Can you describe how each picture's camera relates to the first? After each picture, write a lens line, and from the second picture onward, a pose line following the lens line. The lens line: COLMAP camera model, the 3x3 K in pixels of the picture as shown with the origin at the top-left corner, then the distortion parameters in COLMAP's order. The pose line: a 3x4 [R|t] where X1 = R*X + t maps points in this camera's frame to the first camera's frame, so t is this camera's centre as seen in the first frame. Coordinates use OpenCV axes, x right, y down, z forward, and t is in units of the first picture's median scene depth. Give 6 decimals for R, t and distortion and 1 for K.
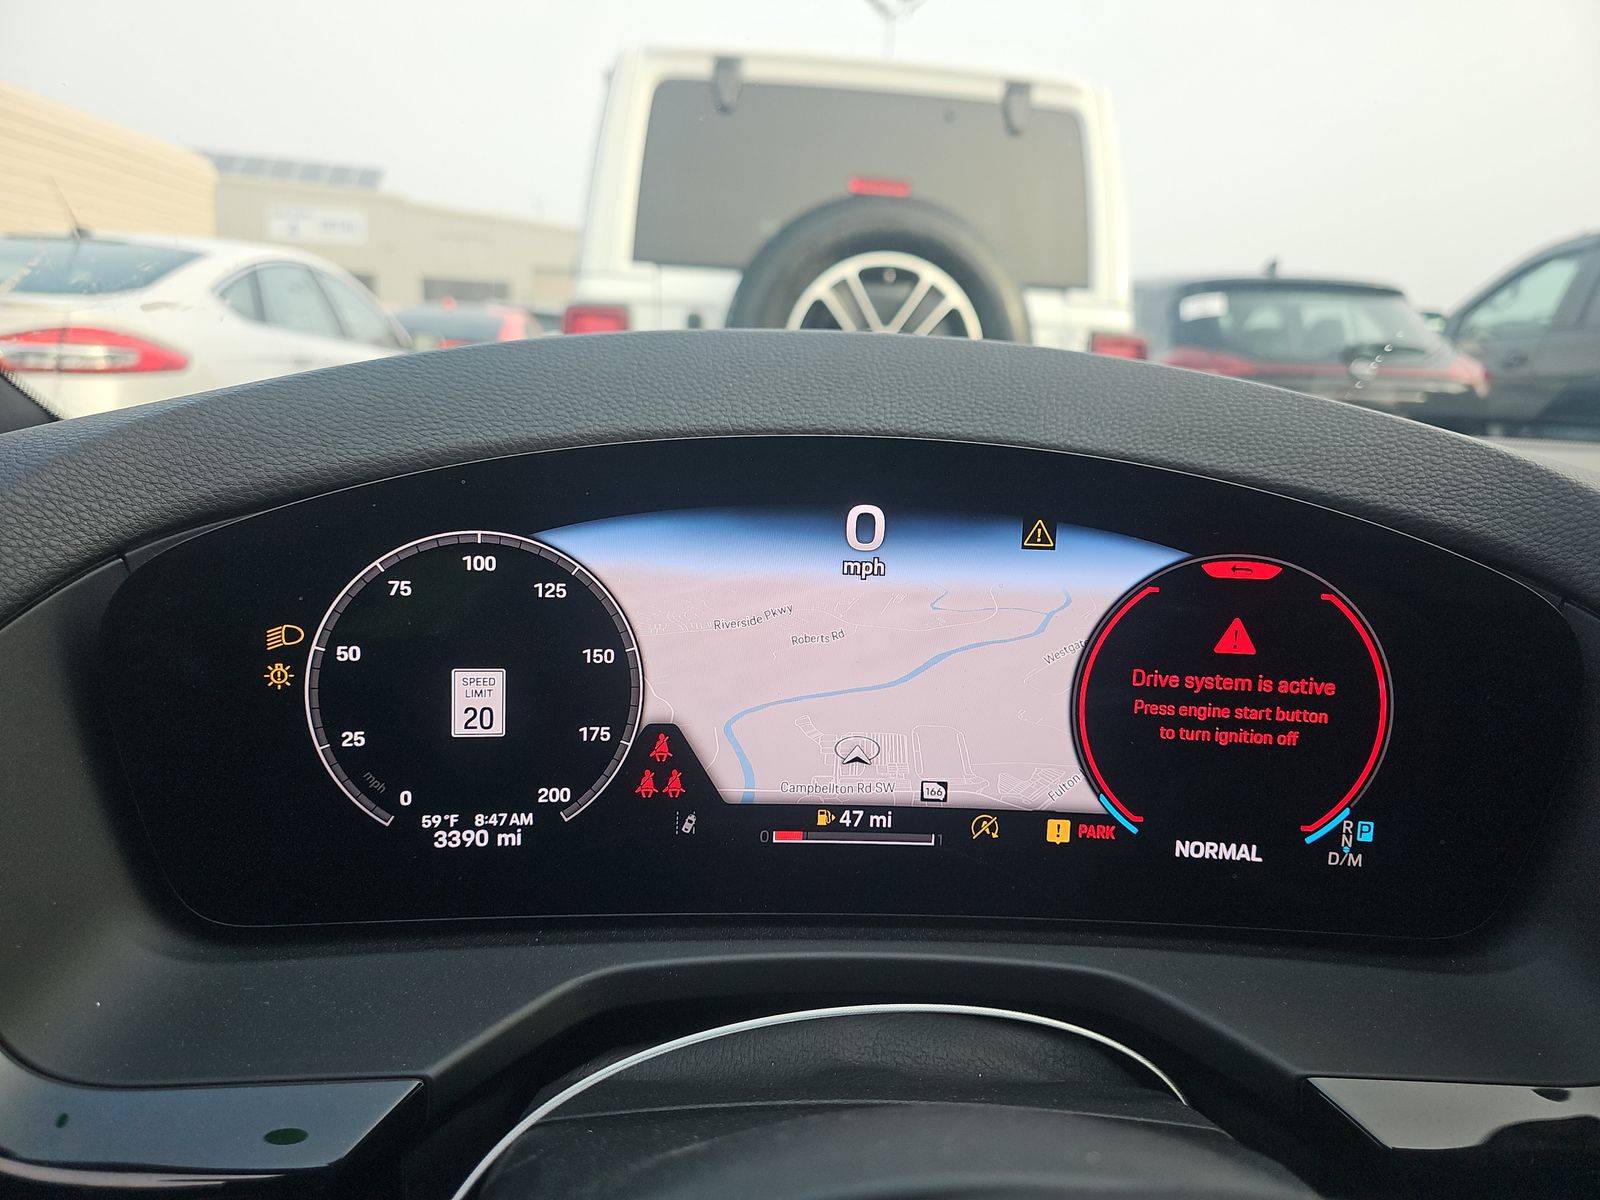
lens RADIAL K [[1042.0, 0, 766.3], [0, 1042.0, 593.8], [0, 0, 1]] dist [0.048232, -0.071160]
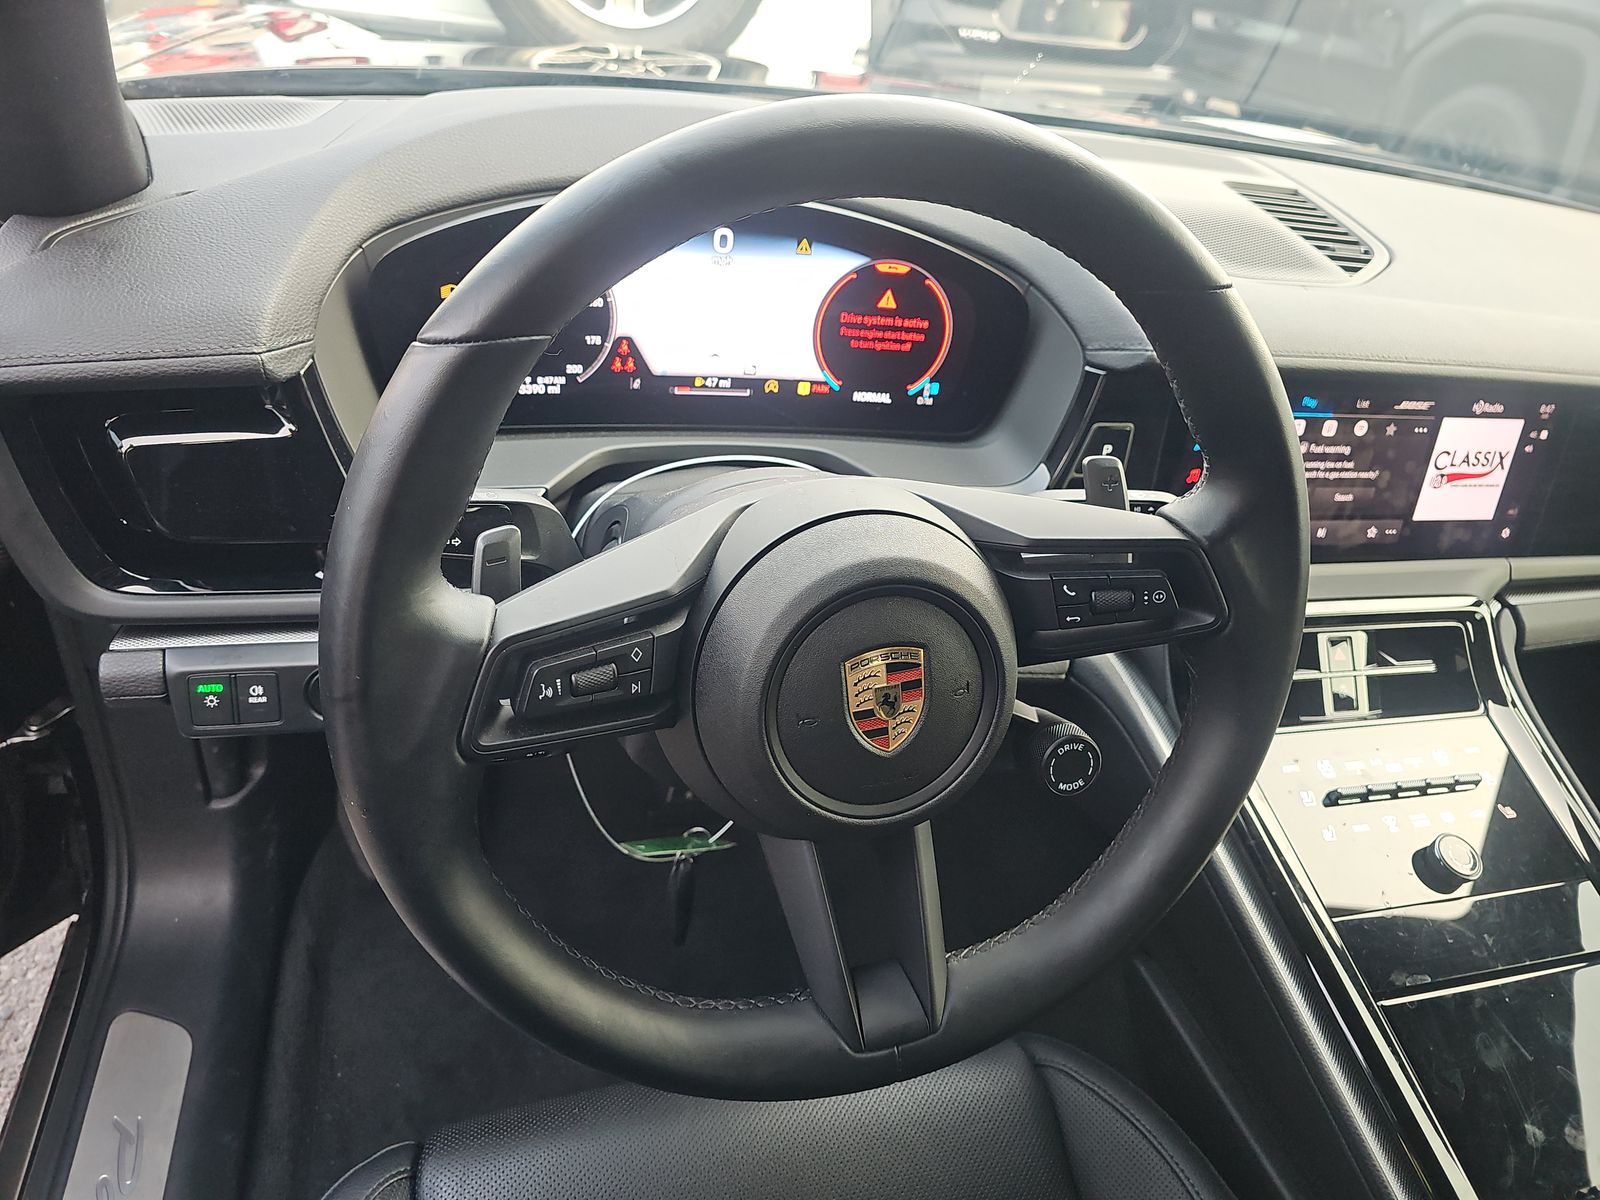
lens RADIAL K [[1042.0, 0, 766.3], [0, 1042.0, 593.8], [0, 0, 1]] dist [0.048232, -0.071160]
pose [[0.977440, -0.034206, 0.208425, -0.274243], [-0.048397, 0.924272, 0.378655, -0.203547], [-0.205593, -0.380200, 0.901765, -1.140241]]
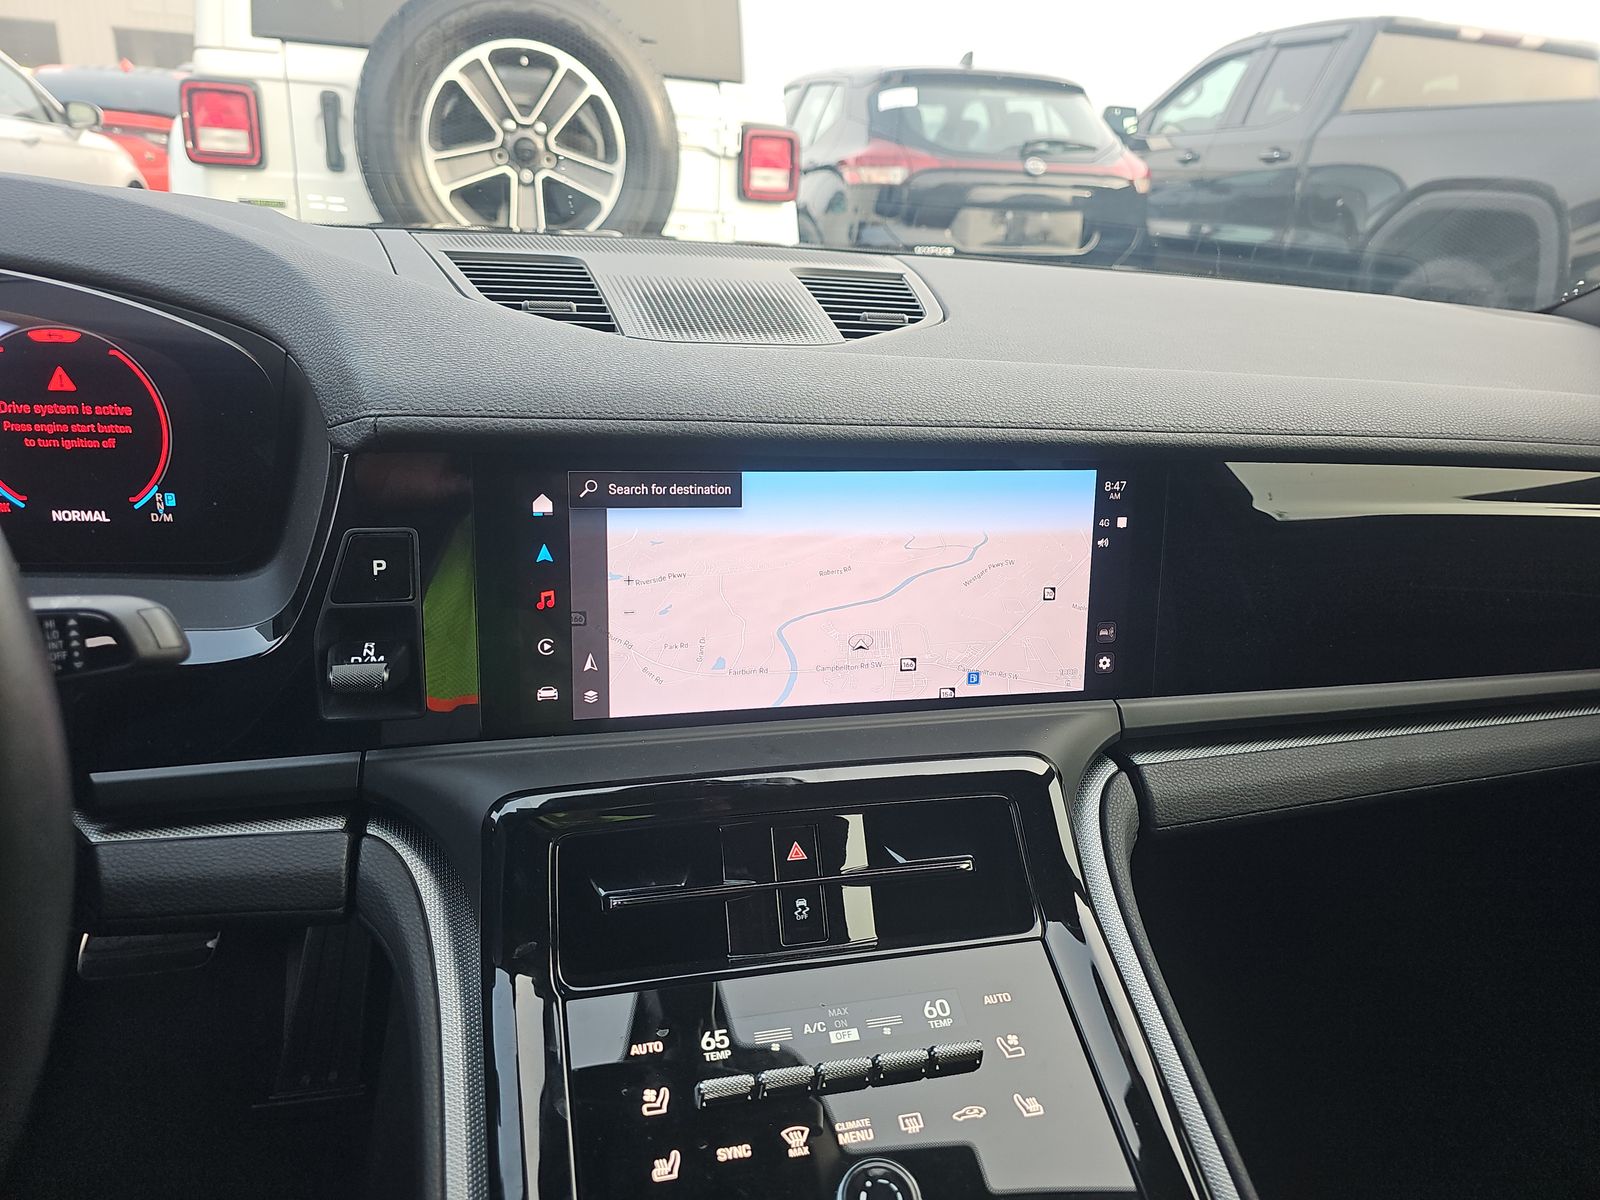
lens RADIAL K [[1042.0, 0, 766.3], [0, 1042.0, 593.8], [0, 0, 1]] dist [0.048232, -0.071160]
pose [[0.984706, -0.050441, 0.166763, 1.201519], [0.018372, 0.981900, 0.188508, 0.079479], [-0.173253, -0.182562, 0.967809, -0.763976]]
